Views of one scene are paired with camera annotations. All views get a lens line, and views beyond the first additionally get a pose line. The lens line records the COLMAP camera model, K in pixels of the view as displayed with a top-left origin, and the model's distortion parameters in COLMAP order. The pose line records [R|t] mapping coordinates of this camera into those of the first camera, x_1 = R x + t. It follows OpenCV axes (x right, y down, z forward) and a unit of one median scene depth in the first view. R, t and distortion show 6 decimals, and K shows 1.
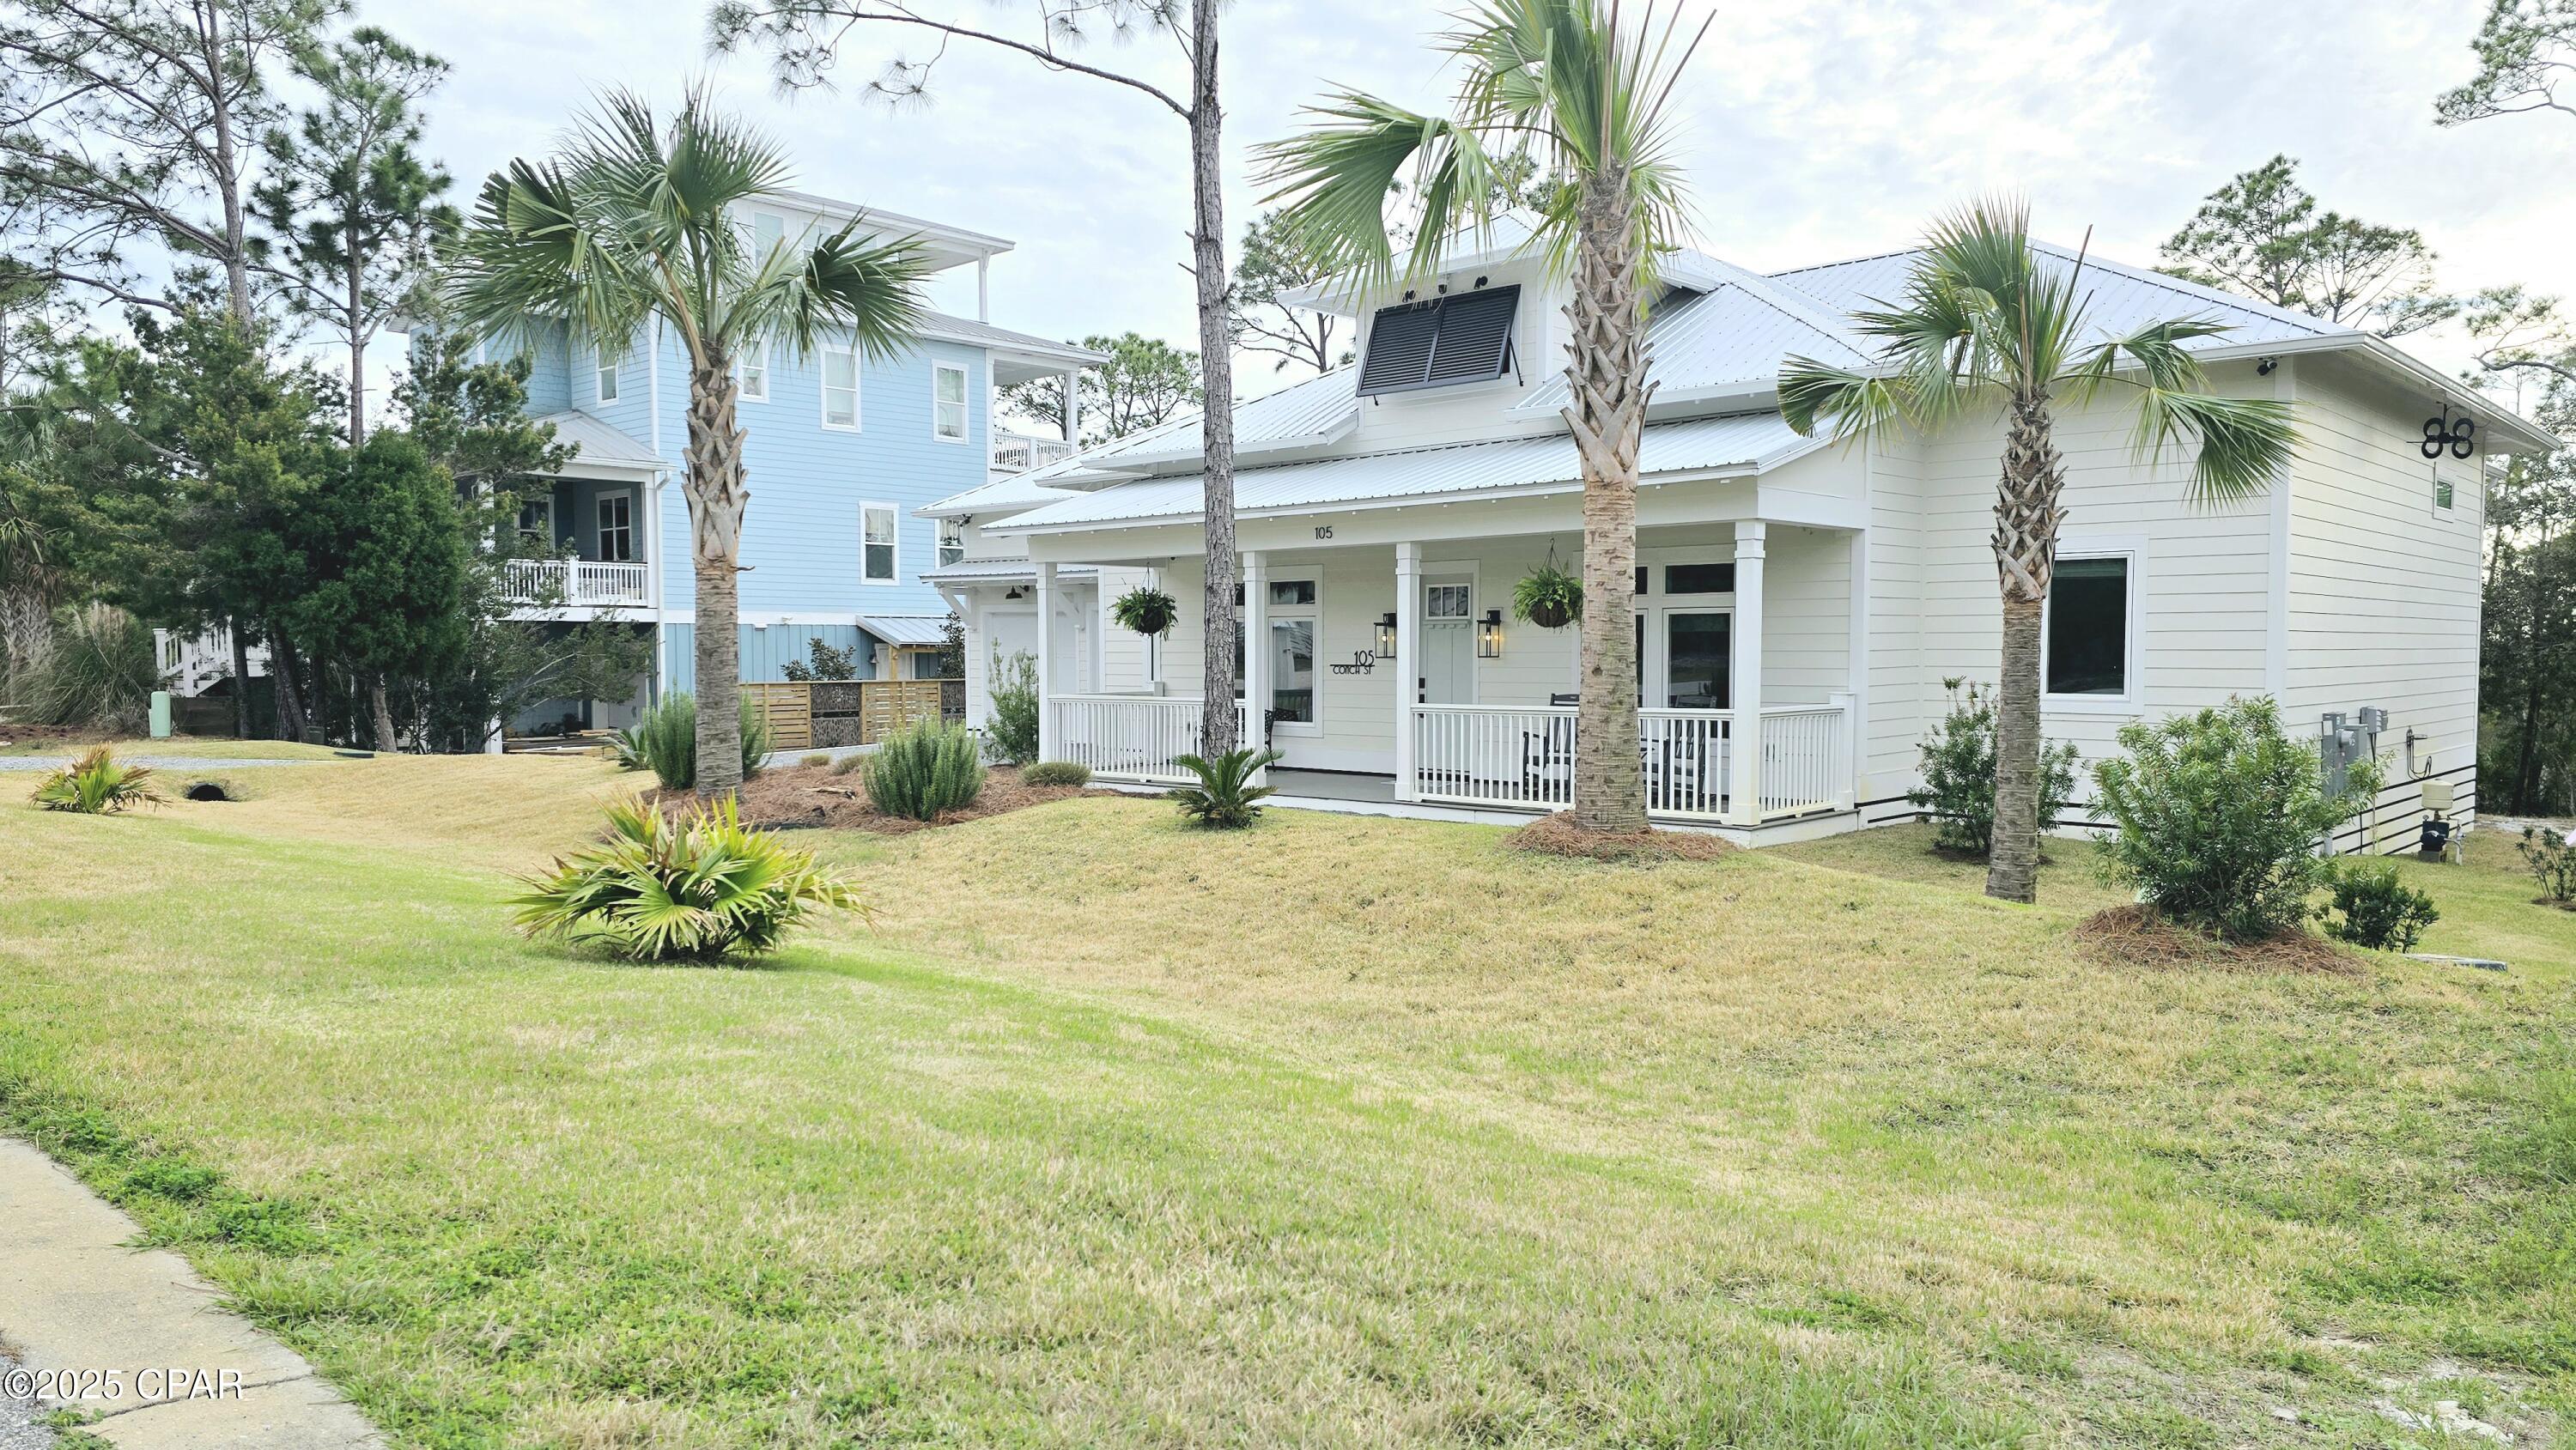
lens RADIAL K [[1704.7, 0, 1257.5], [0, 1704.7, 763.4], [0, 0, 1]] dist [0.032621, -0.008332]
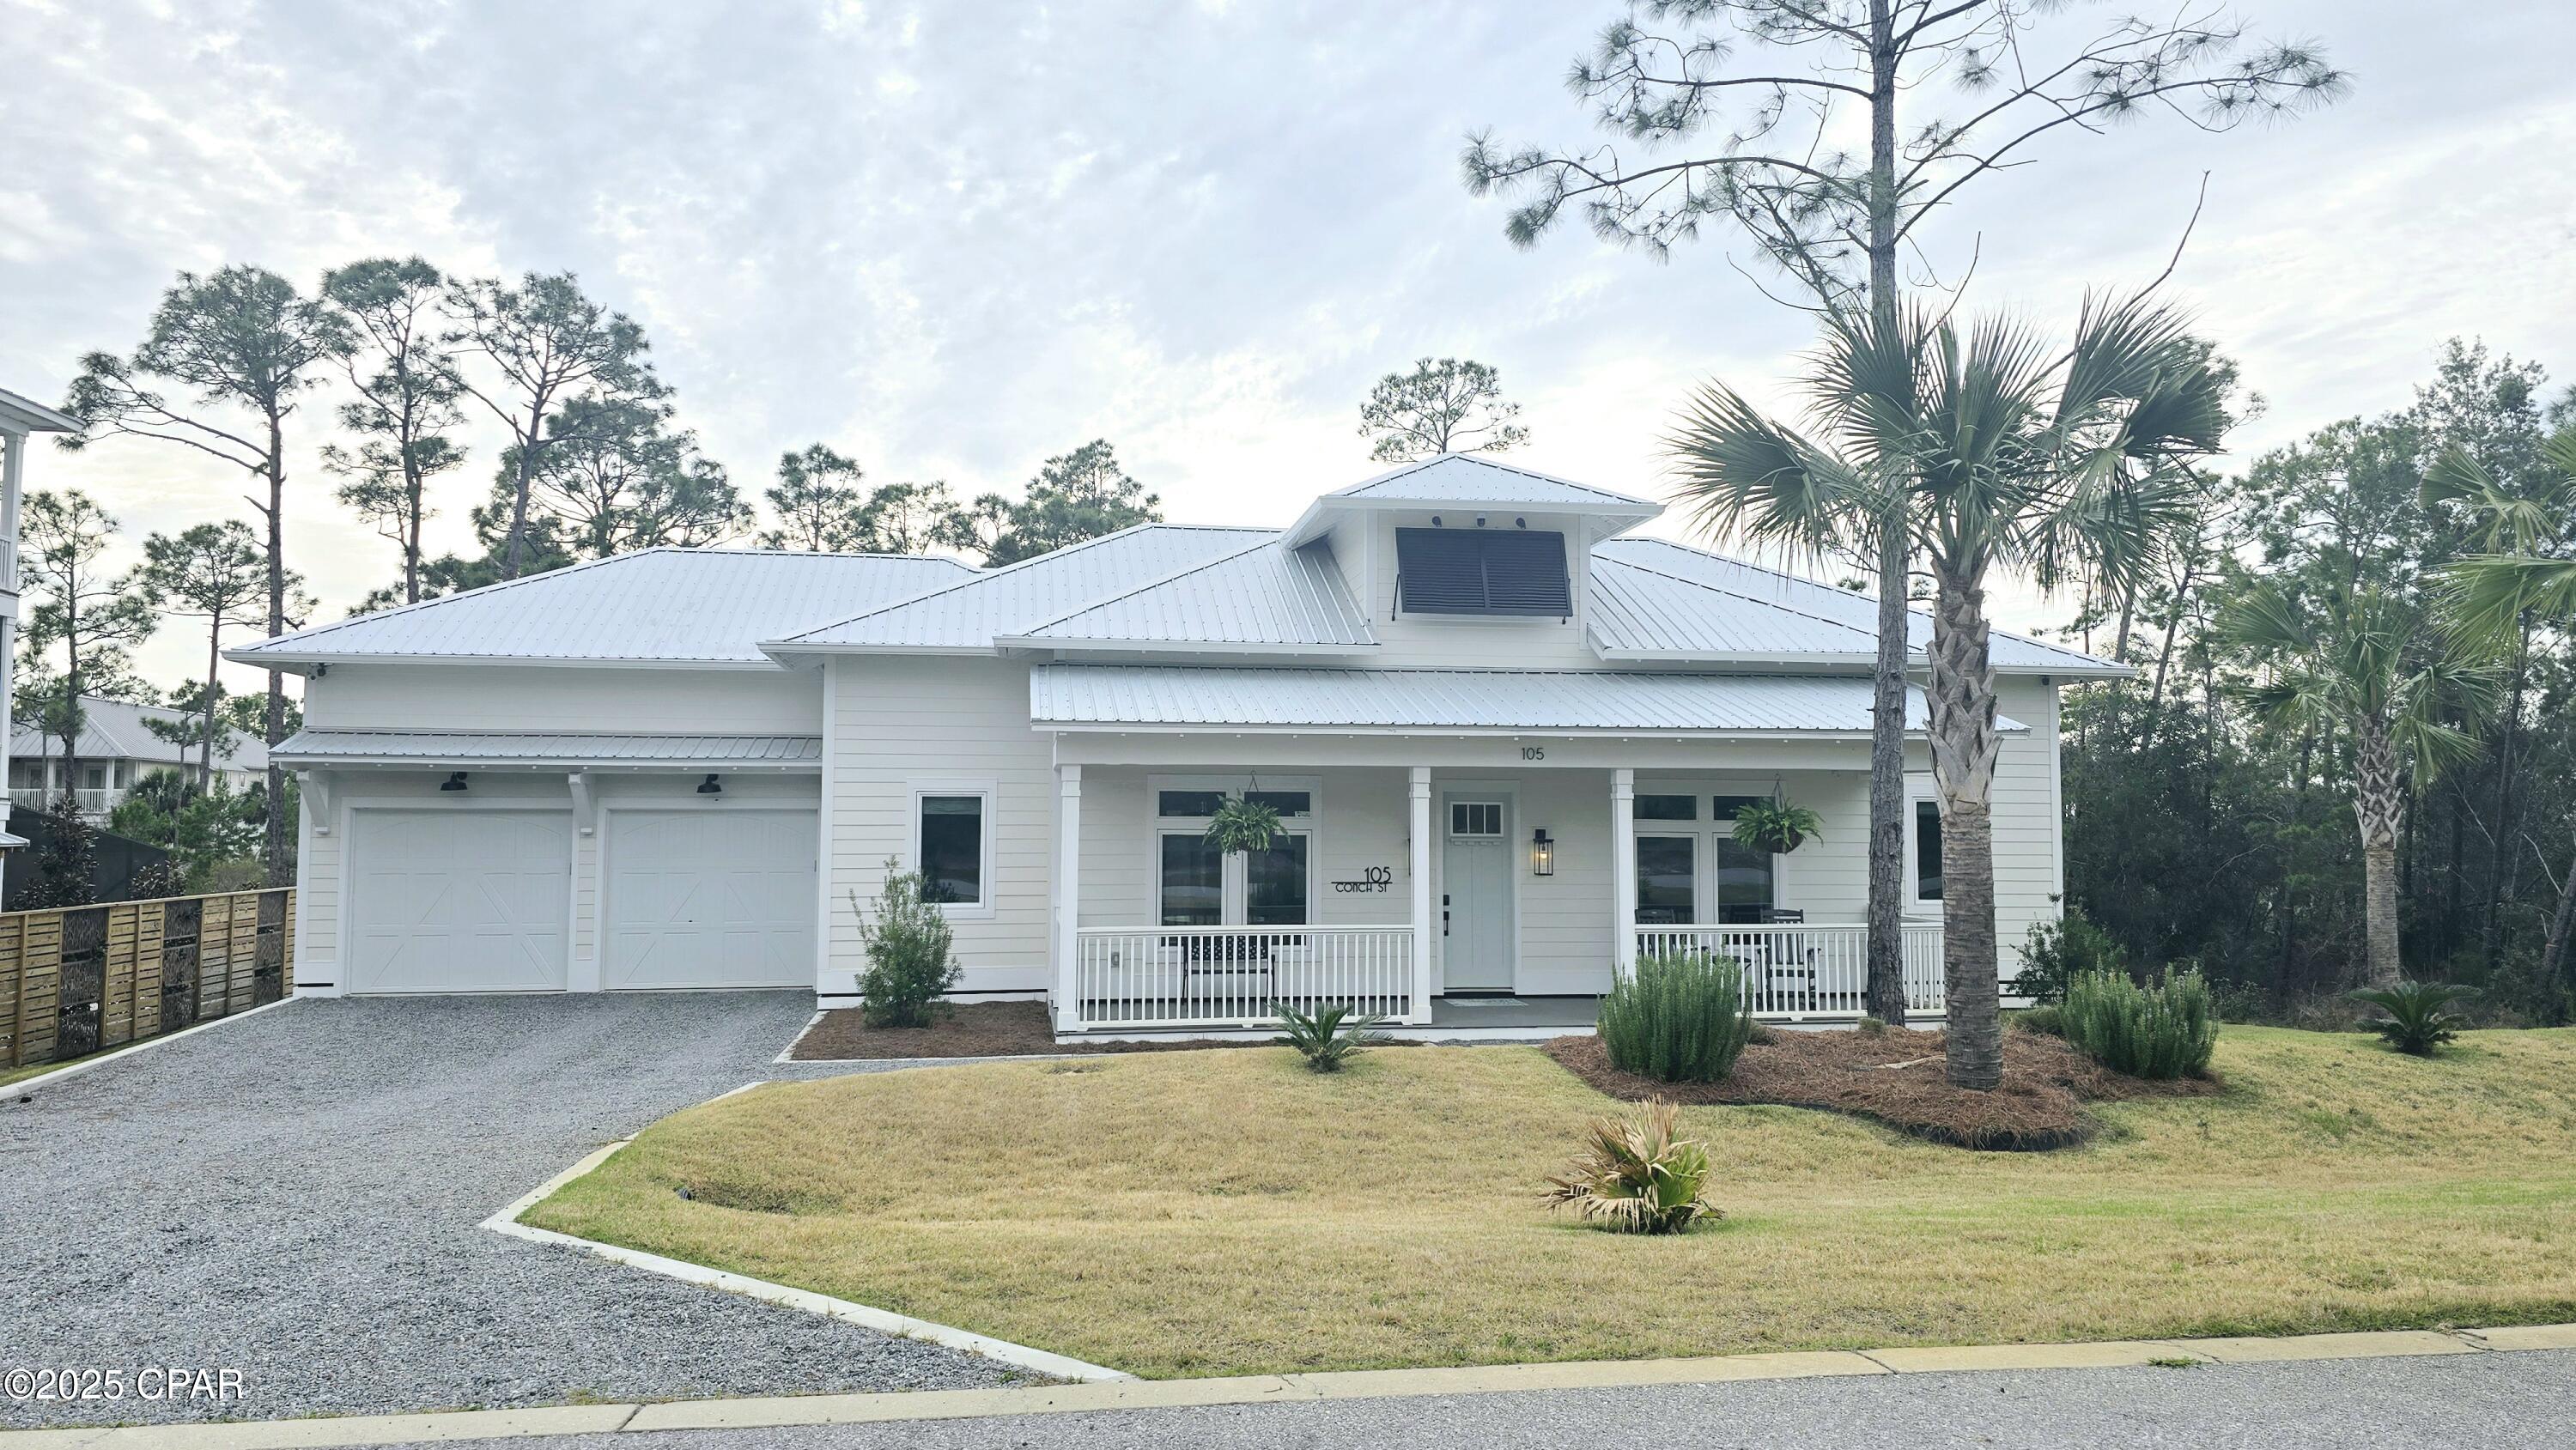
lens RADIAL K [[1802.6, 0, 1301.1], [0, 1802.6, 663.1], [0, 0, 1]] dist [0.007447, -0.002513]
pose [[0.612831, 0.076467, 0.786506, -0.785934], [0.044839, 0.990338, -0.131222, -0.050459], [-0.788941, 0.115683, 0.603481, 0.418907]]
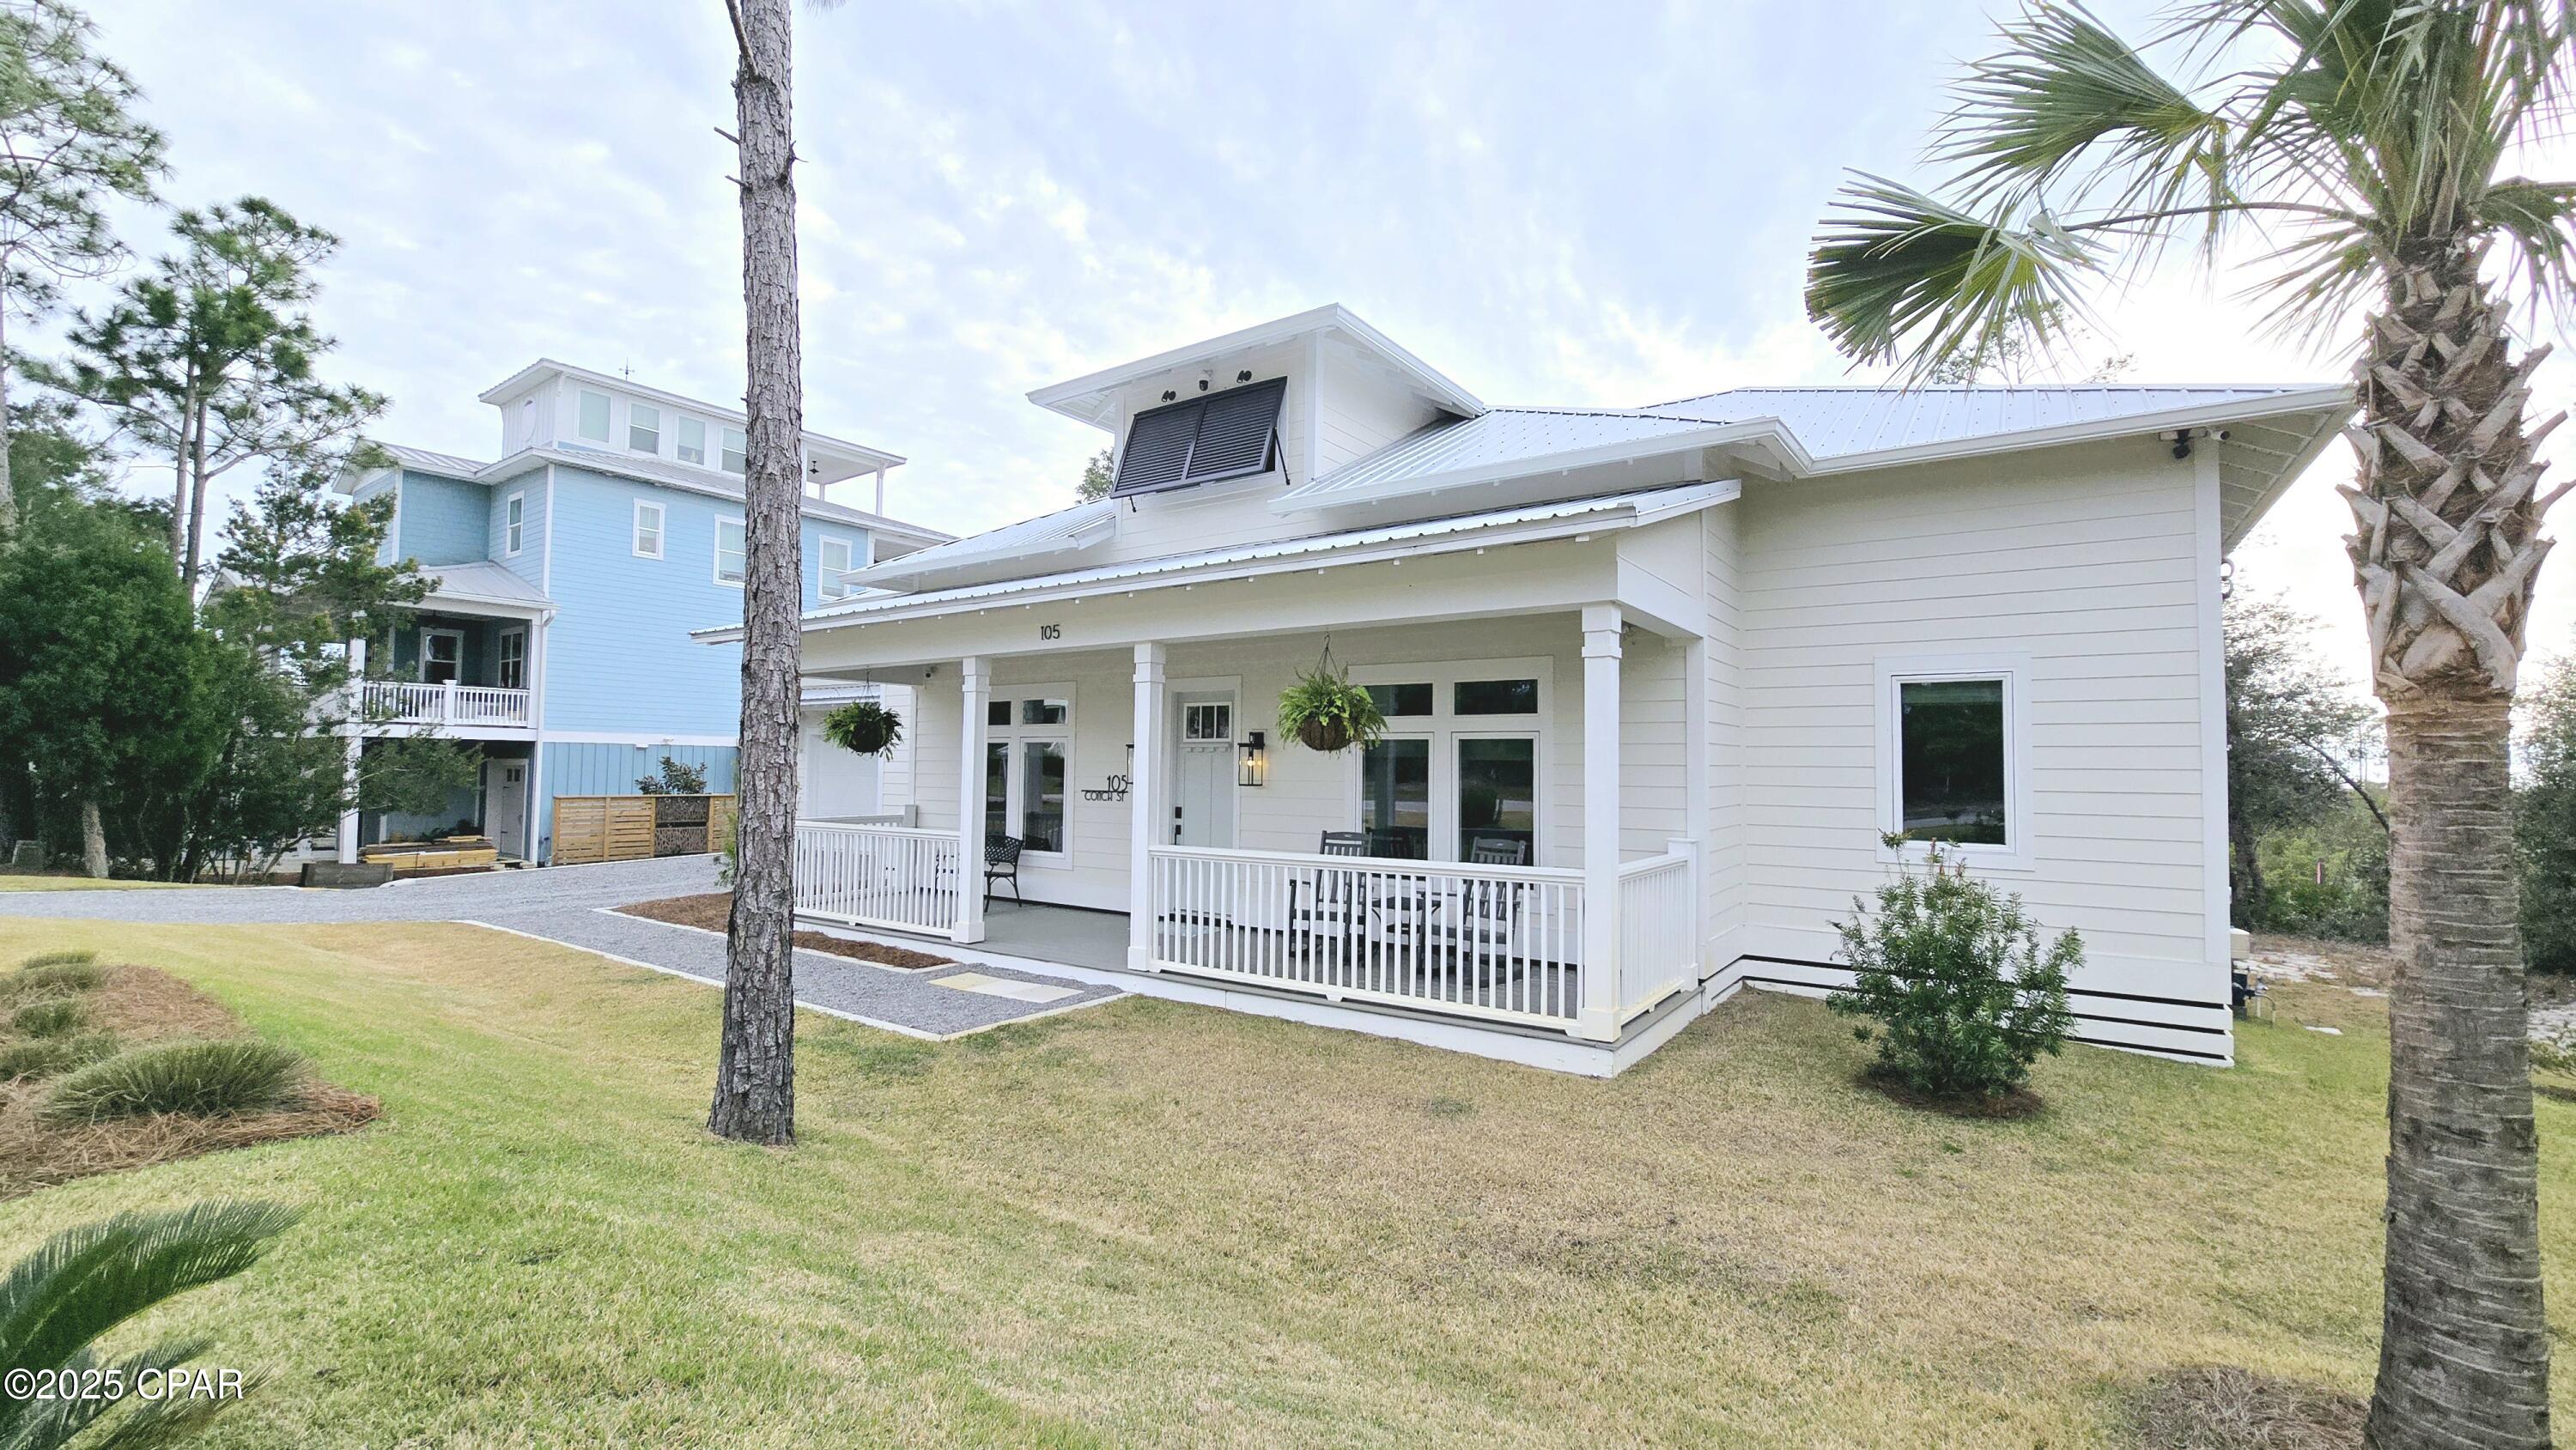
lens RADIAL K [[1061.8, 0, 1276.1], [0, 1061.8, 714.9], [0, 0, 1]] dist [0.020663, 0.000068]
pose [[0.989930, 0.021273, 0.139947, 0.067787], [-0.004342, 0.992741, -0.120189, -0.031408], [-0.141488, 0.118371, 0.982837, 0.435798]]
